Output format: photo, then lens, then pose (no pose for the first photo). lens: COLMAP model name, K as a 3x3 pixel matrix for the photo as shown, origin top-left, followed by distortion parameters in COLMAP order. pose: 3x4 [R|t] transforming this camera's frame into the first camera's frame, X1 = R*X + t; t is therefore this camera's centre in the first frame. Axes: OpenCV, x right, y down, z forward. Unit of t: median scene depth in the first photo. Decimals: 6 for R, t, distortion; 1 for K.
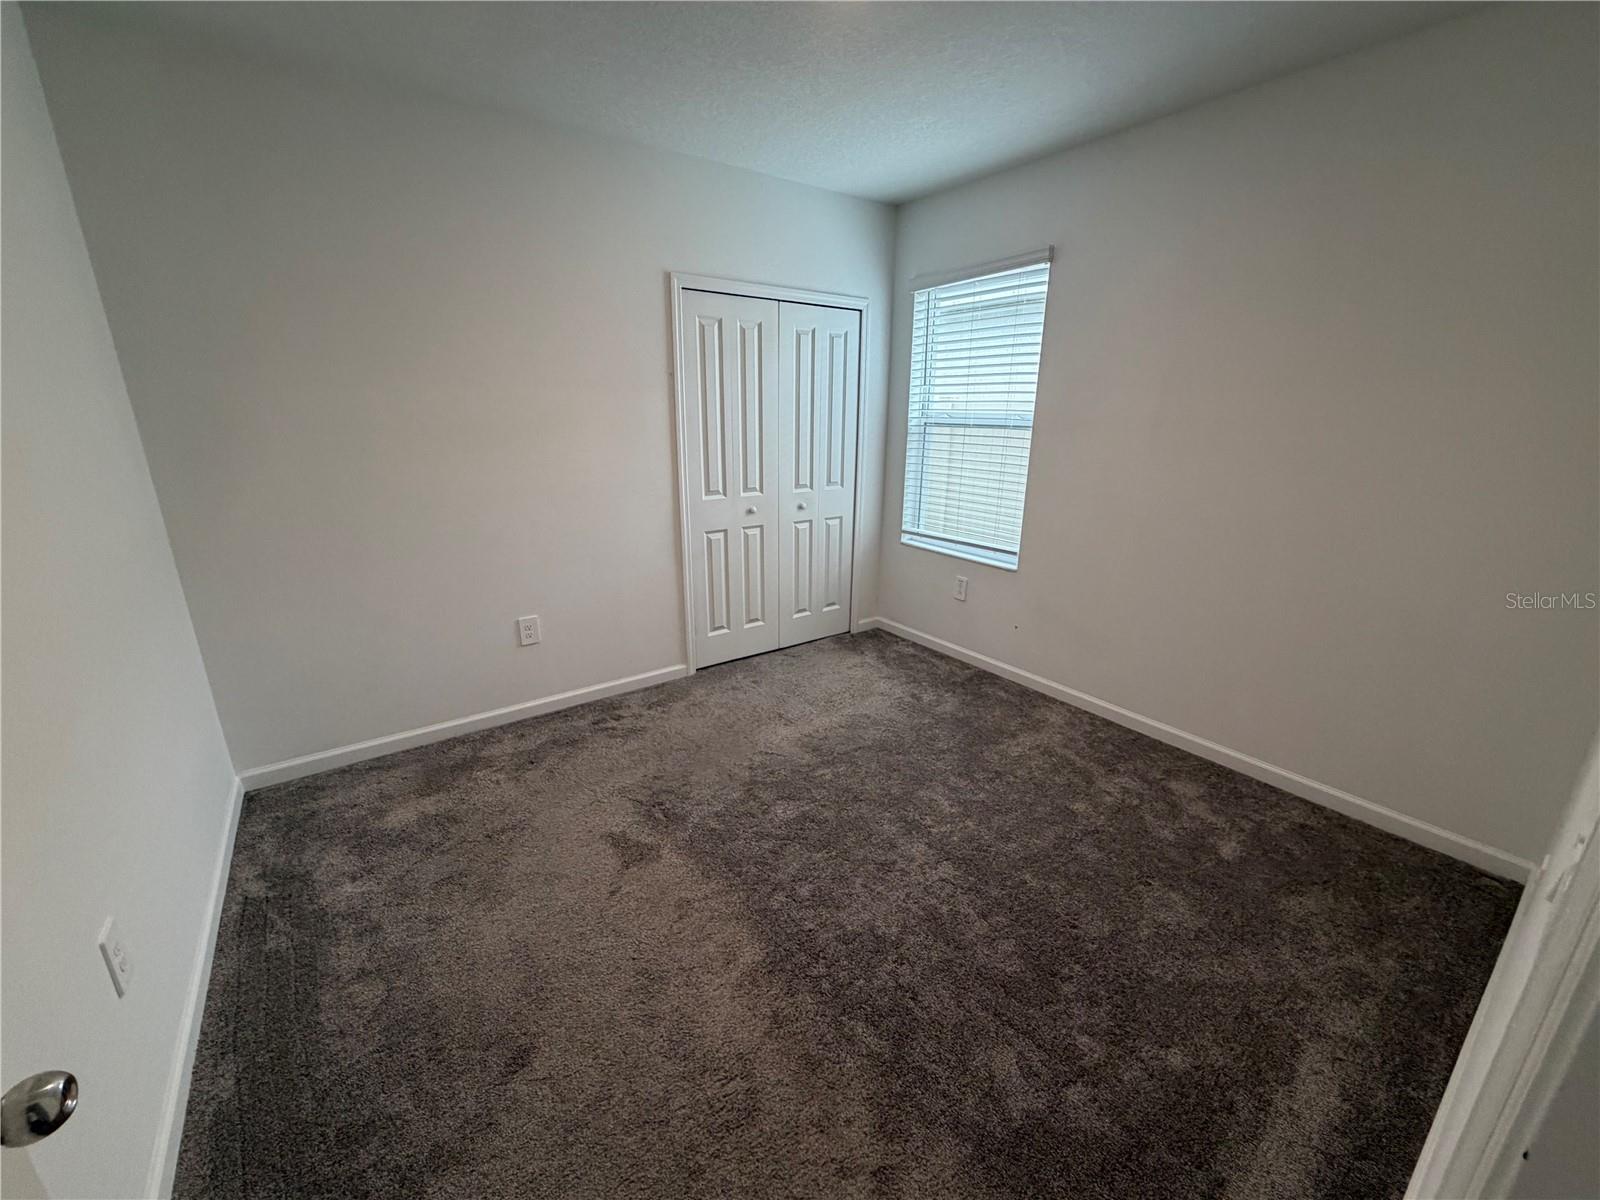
lens RADIAL K [[635.7, 0, 796.0], [0, 635.7, 598.3], [0, 0, 1]] dist [-0.001122, -0.000177]
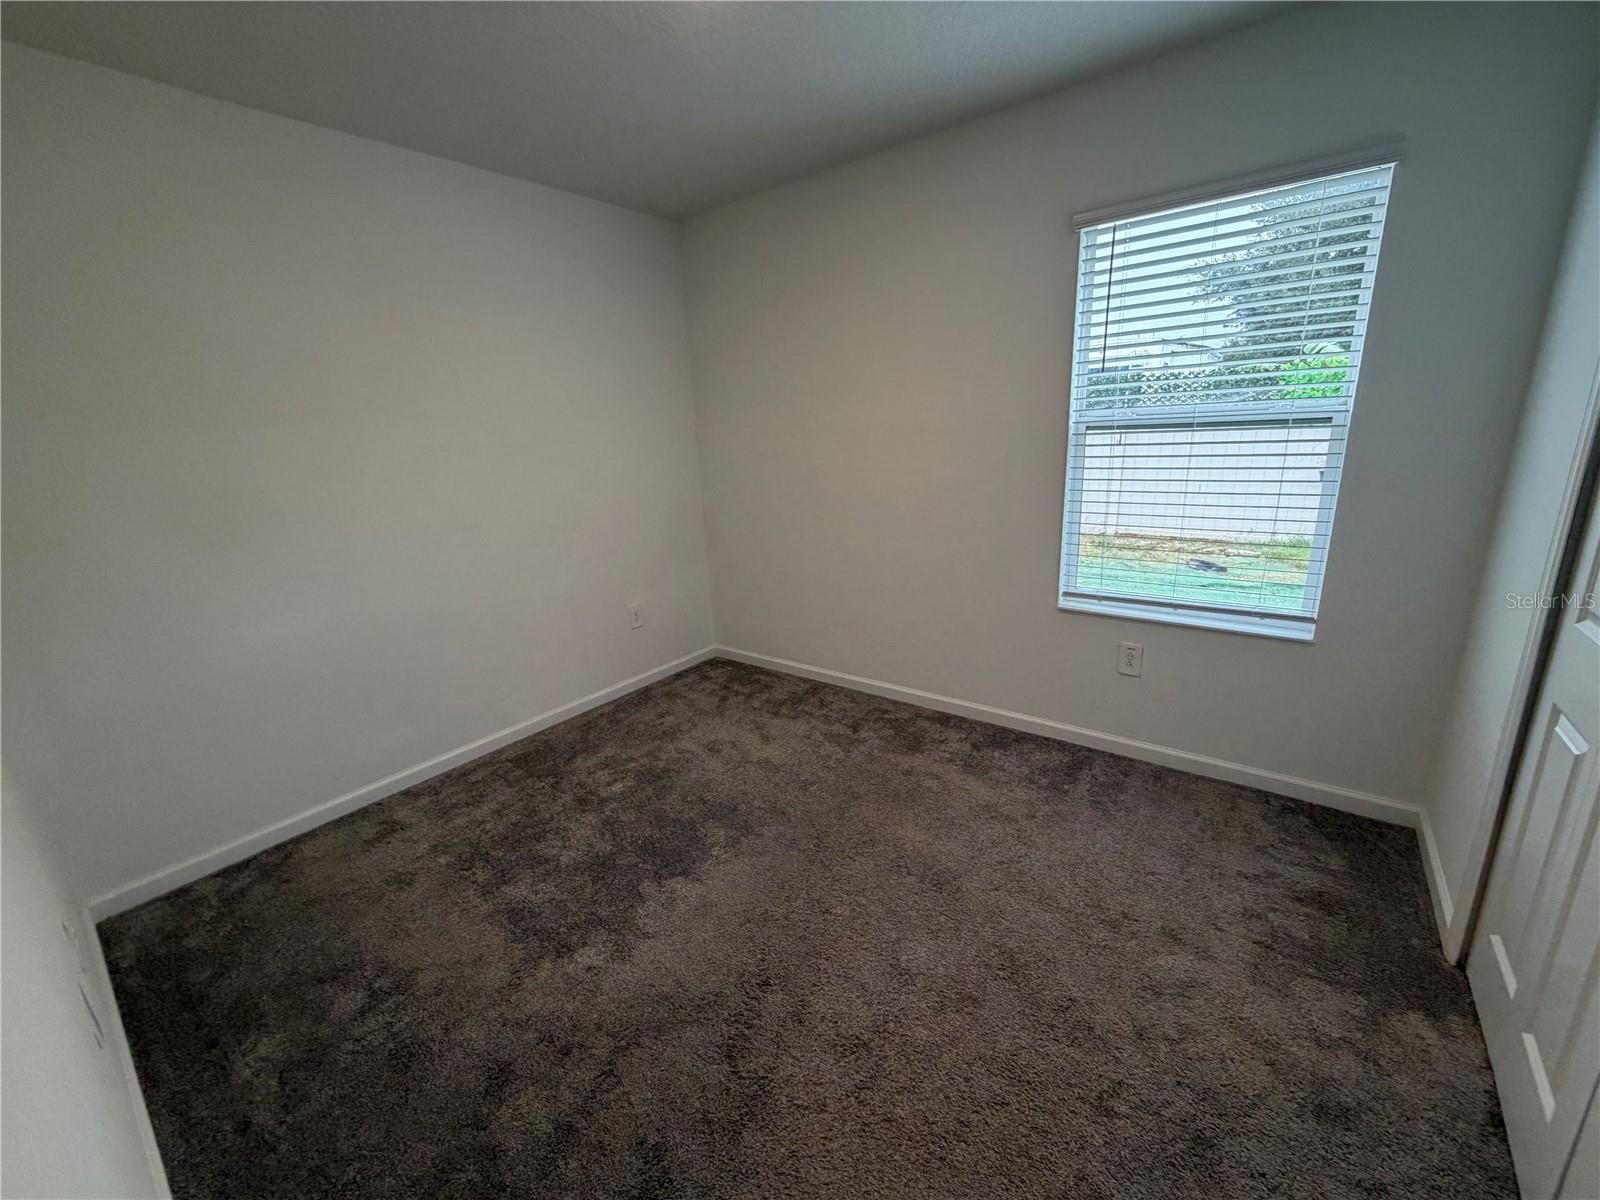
lens RADIAL K [[635.7, 0, 797.8], [0, 635.7, 599.5], [0, 0, 1]] dist [-0.001122, -0.000177]
pose [[0.959220, -0.116483, 0.257543, -0.269000], [0.127114, 0.991574, -0.024963, -0.116147], [-0.252465, 0.056683, 0.965944, 0.424857]]
